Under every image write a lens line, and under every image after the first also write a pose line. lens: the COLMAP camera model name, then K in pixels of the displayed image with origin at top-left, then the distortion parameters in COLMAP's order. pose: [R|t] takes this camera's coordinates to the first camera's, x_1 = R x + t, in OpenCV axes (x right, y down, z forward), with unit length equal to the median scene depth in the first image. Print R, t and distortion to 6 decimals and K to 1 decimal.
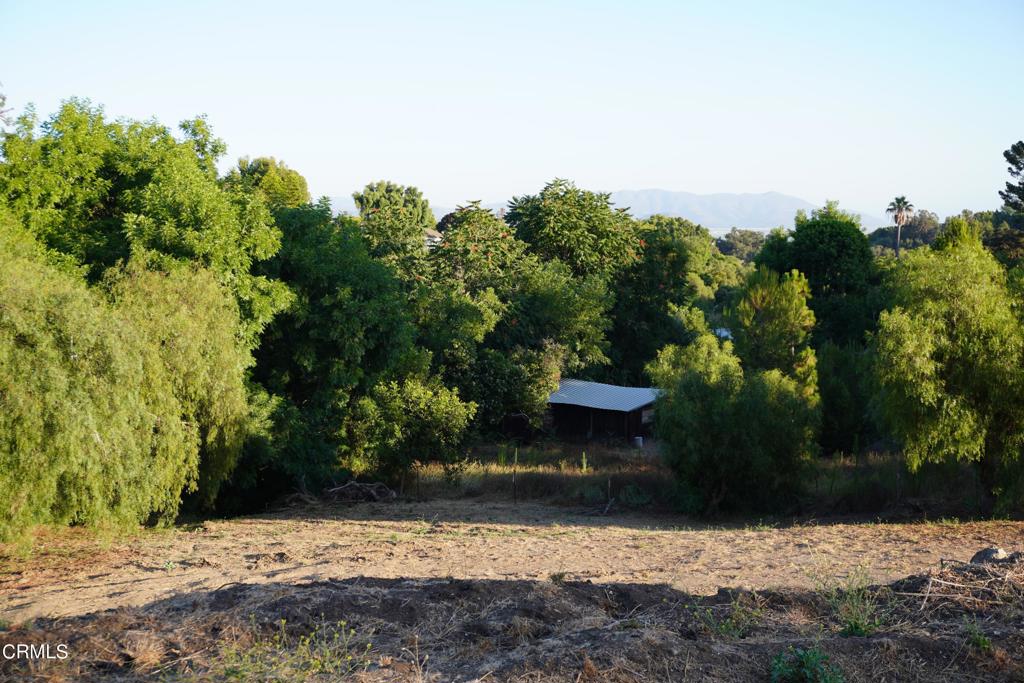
lens RADIAL K [[1165.0, 0, 532.9], [0, 1165.0, 305.2], [0, 0, 1]] dist [-0.003321, 0.000000]
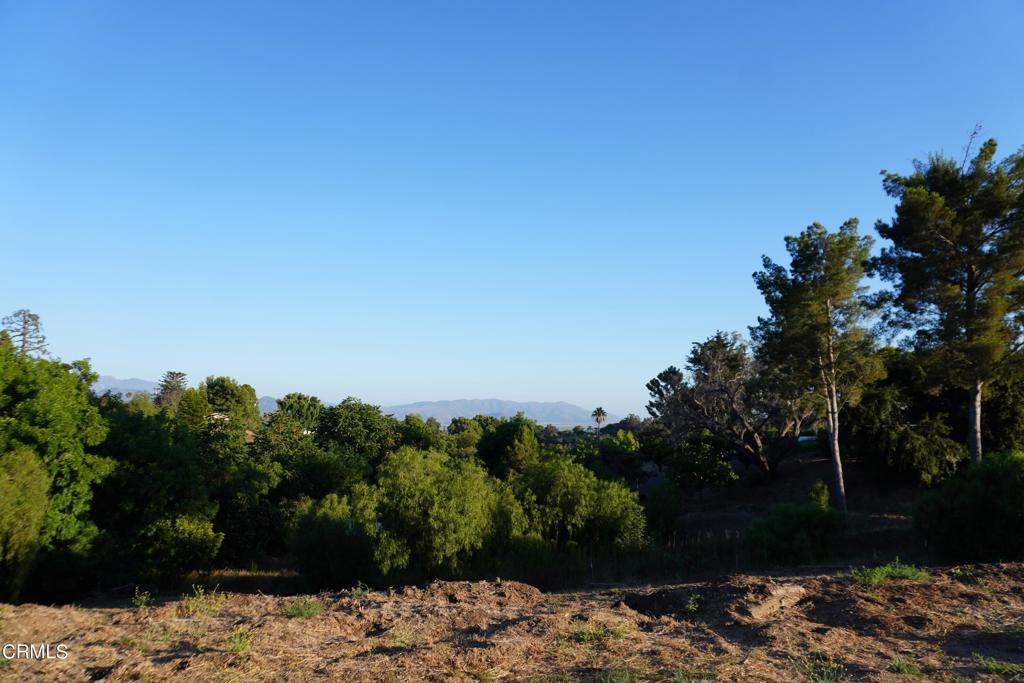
lens RADIAL K [[688.5, 0, 507.0], [0, 688.5, 342.1], [0, 0, 1]] dist [-0.046344, 0.034148]
pose [[0.989381, 0.030342, 0.142142, 0.129510], [-0.004112, 0.983419, -0.181301, -0.006363], [-0.145287, 0.178791, 0.973101, -0.040314]]
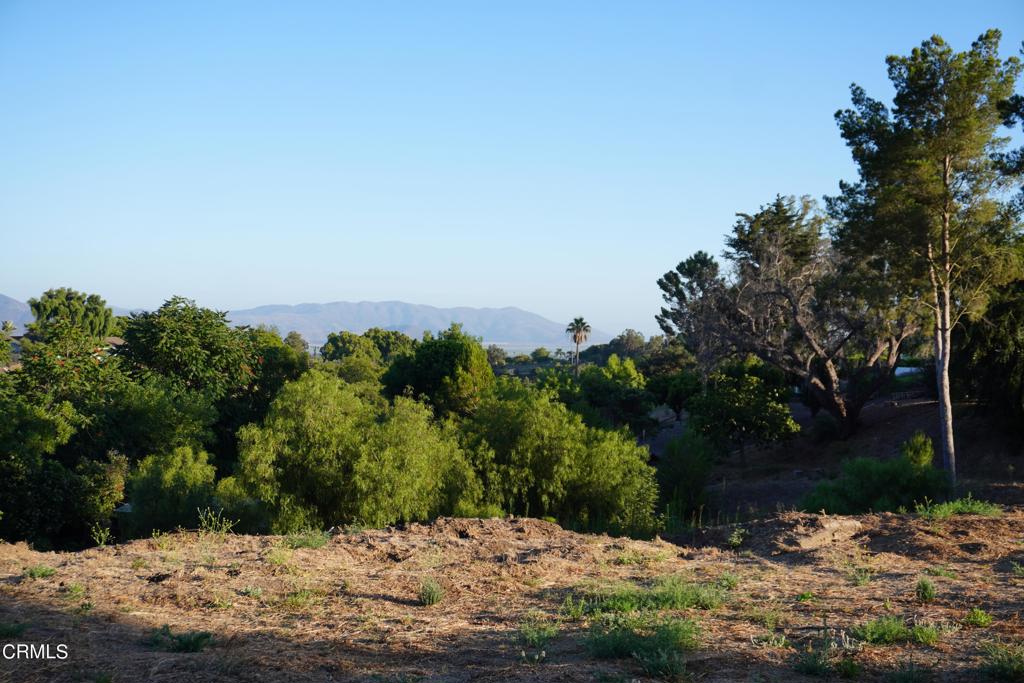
lens RADIAL K [[1165.0, 0, 508.2], [0, 1165.0, 346.4], [0, 0, 1]] dist [-0.003321, 0.000000]
pose [[0.975808, 0.020489, 0.217668, 0.105647], [-0.006997, 0.998016, -0.062577, -0.001379], [-0.218518, 0.059540, 0.974015, -0.090510]]
